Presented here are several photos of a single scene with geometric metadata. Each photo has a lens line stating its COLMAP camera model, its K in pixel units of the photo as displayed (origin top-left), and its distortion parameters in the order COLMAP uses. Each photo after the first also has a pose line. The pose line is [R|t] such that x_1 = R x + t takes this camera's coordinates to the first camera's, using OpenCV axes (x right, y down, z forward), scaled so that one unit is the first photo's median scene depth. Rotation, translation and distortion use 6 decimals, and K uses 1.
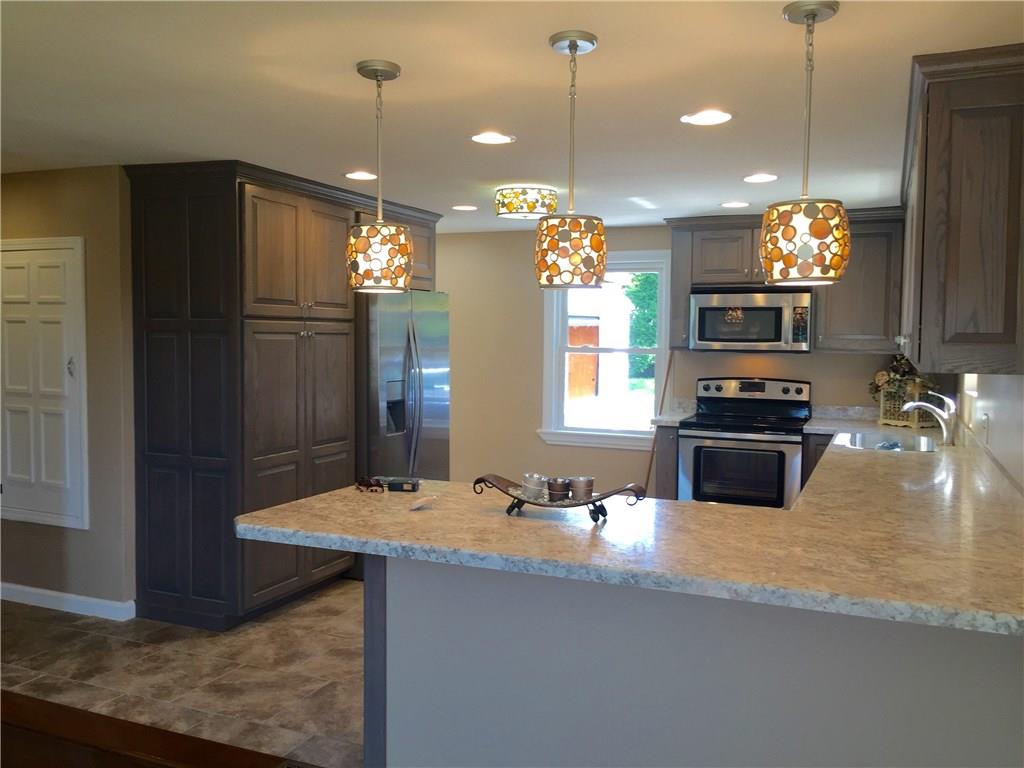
lens RADIAL K [[873.5, 0, 513.0], [0, 873.5, 382.0], [0, 0, 1]] dist [0.040969, -0.022038]
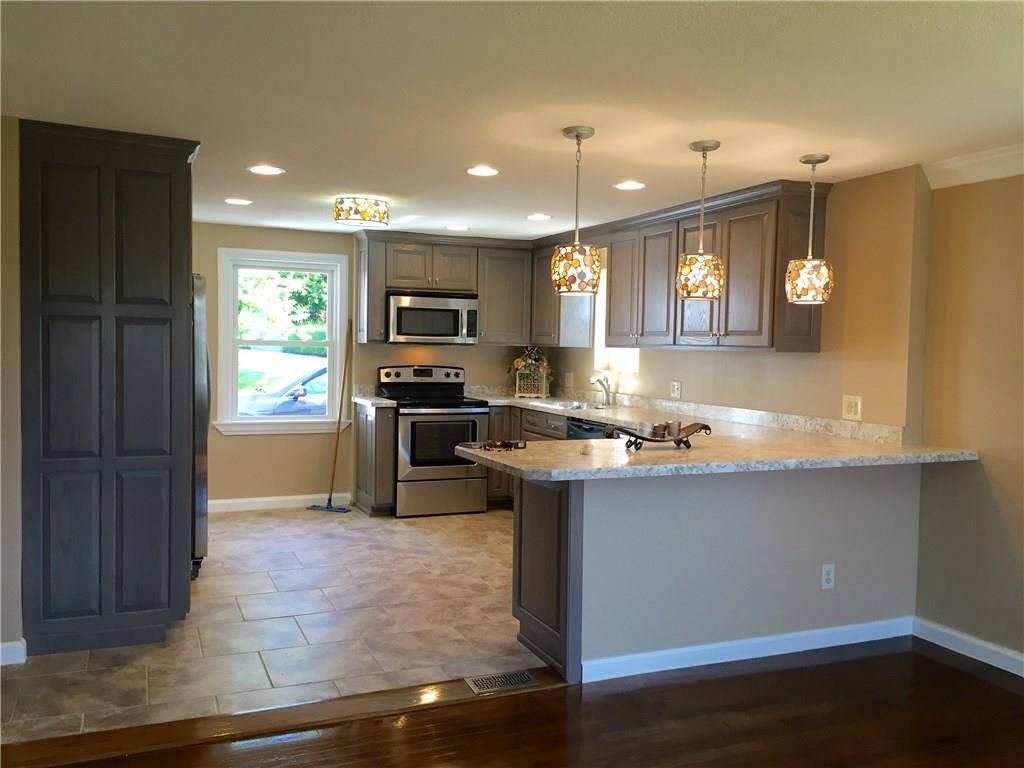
lens RADIAL K [[873.5, 0, 511.8], [0, 873.5, 384.9], [0, 0, 1]] dist [0.040969, -0.022038]
pose [[0.689718, -0.032569, 0.723345, -0.663968], [0.028385, 0.999436, 0.017935, 0.005115], [-0.723522, 0.008162, 0.690253, 0.076387]]
